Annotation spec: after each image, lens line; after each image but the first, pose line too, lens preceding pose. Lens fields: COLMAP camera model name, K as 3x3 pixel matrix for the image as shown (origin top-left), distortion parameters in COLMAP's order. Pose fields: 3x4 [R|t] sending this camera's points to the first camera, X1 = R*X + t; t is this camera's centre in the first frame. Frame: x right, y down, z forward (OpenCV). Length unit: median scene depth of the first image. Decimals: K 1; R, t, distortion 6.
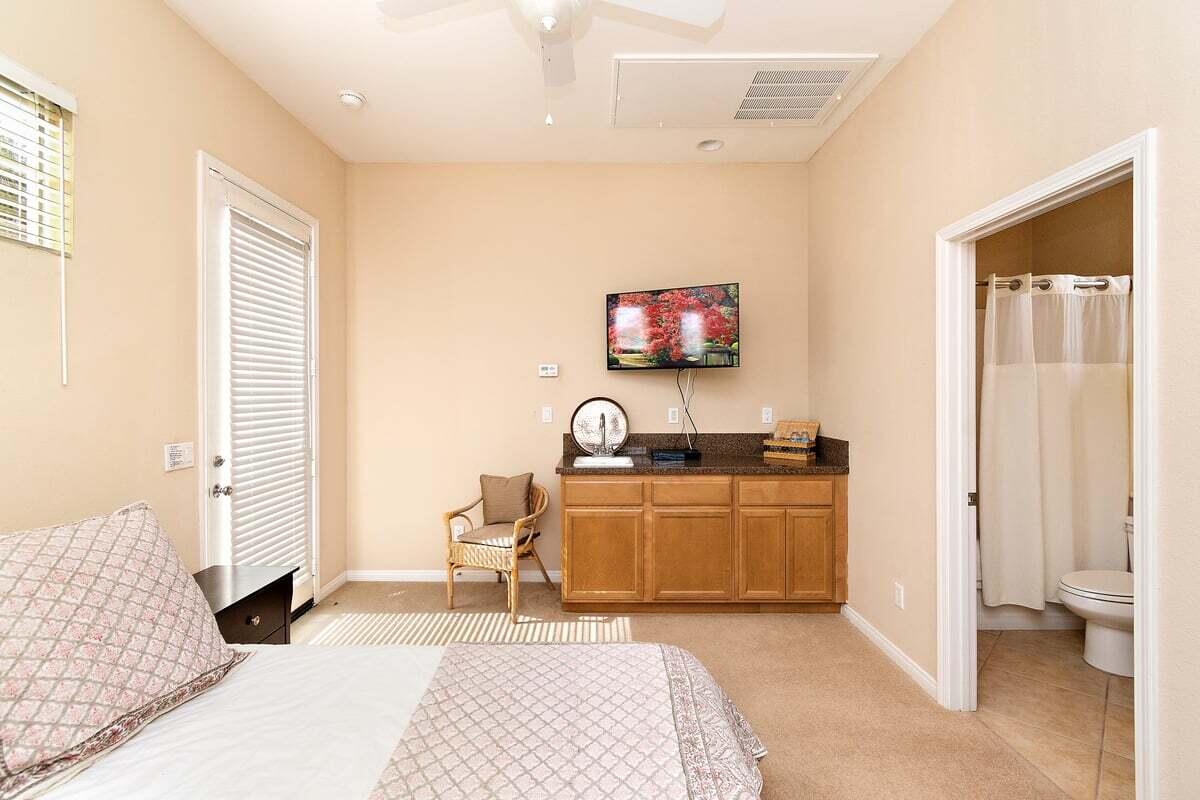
lens RADIAL K [[539.4, 0, 606.5], [0, 539.4, 396.7], [0, 0, 1]] dist [0.001553, -0.000019]
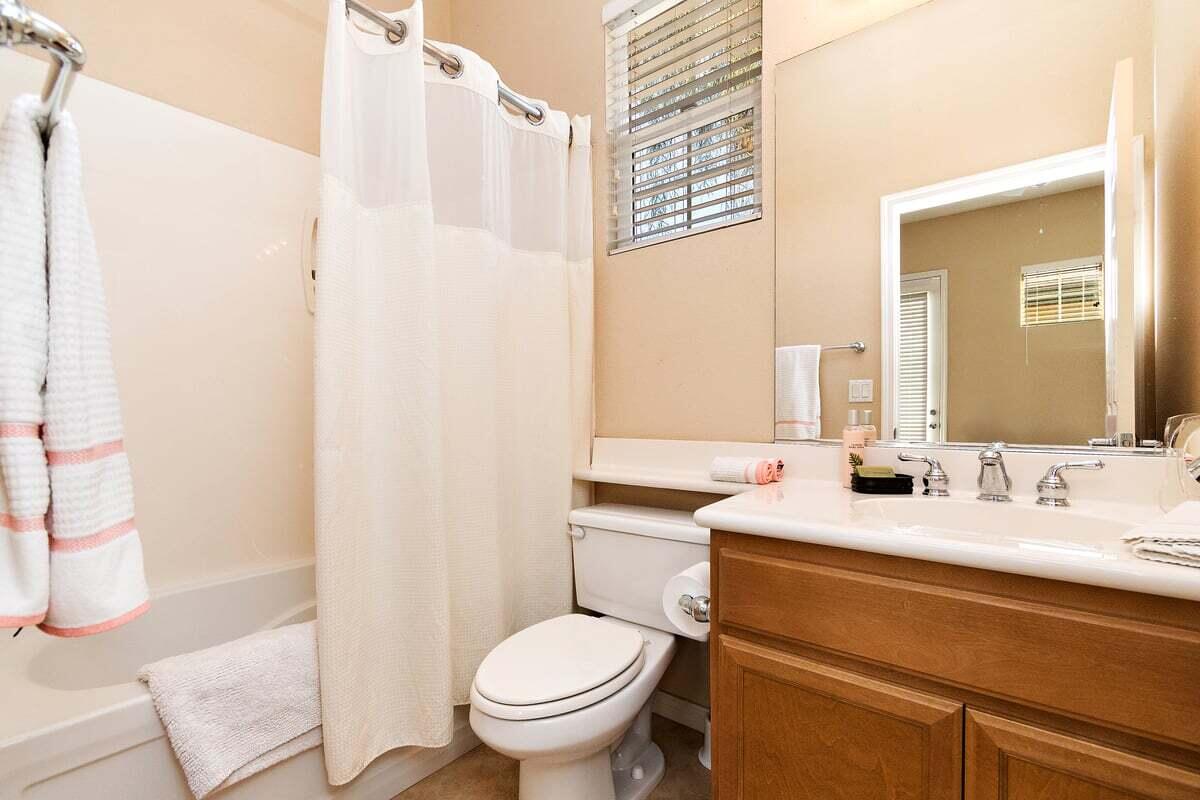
lens RADIAL K [[530.0, 0, 601.9], [0, 530.0, 414.6], [0, 0, 1]] dist [0.000193, 0.000295]
pose [[0.628178, -0.009107, 0.778017, 0.523677], [0.005792, 0.999959, 0.007028, 0.109514], [-0.778048, 0.000092, 0.628204, 0.596037]]
